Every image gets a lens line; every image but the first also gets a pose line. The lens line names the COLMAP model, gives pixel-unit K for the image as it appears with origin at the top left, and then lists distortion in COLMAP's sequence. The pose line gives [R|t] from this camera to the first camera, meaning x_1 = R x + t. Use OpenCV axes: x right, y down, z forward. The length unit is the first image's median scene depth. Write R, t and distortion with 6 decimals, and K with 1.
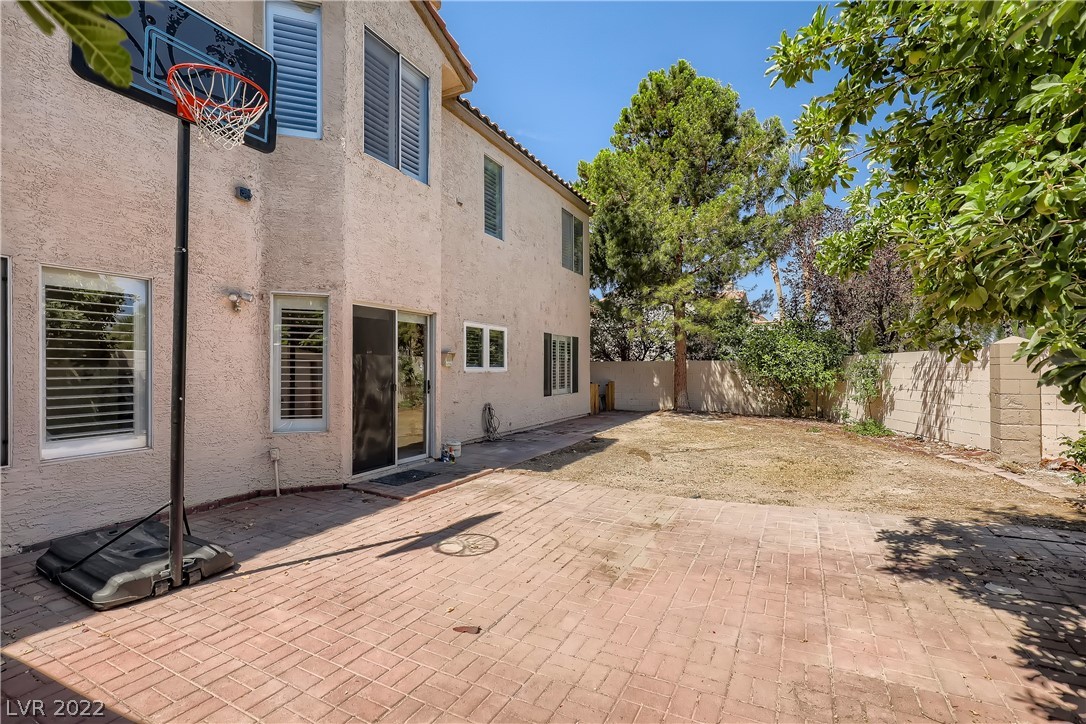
lens RADIAL K [[490.6, 0, 542.8], [0, 490.6, 361.2], [0, 0, 1]] dist [-0.004488, 0.000177]
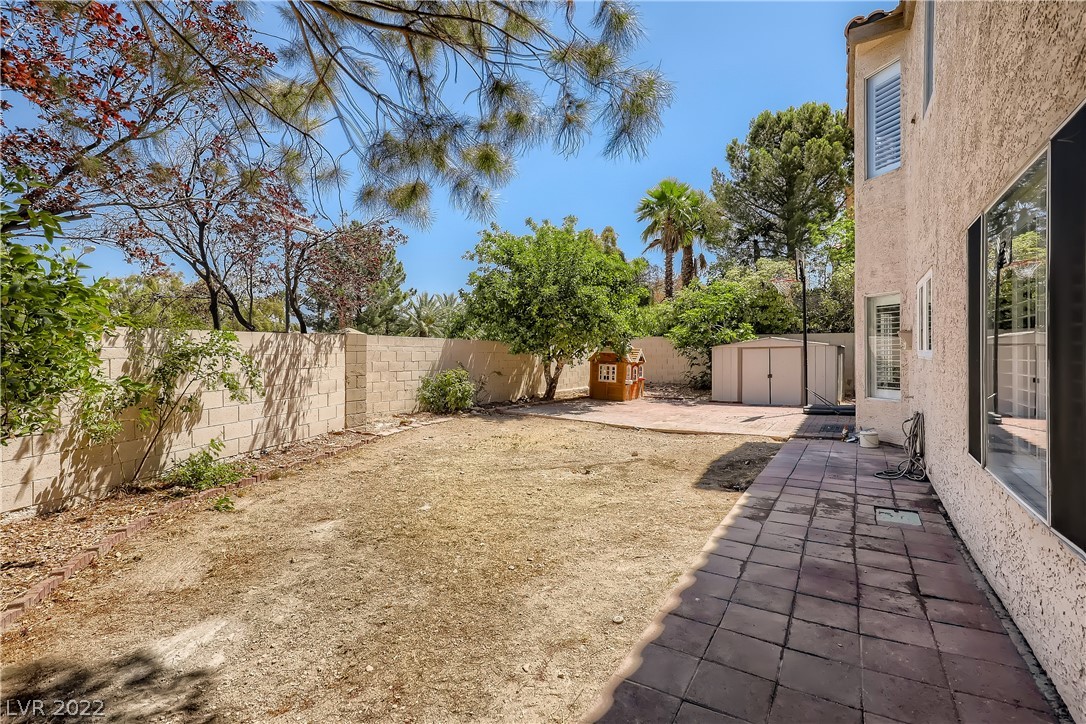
lens RADIAL K [[490.6, 0, 543.8], [0, 490.6, 355.3], [0, 0, 1]] dist [-0.004488, 0.000177]
pose [[-0.997276, -0.002636, 0.073716, 0.318800], [-0.002413, 0.999992, 0.003120, 0.011170], [-0.073724, 0.002933, -0.997274, 1.792711]]
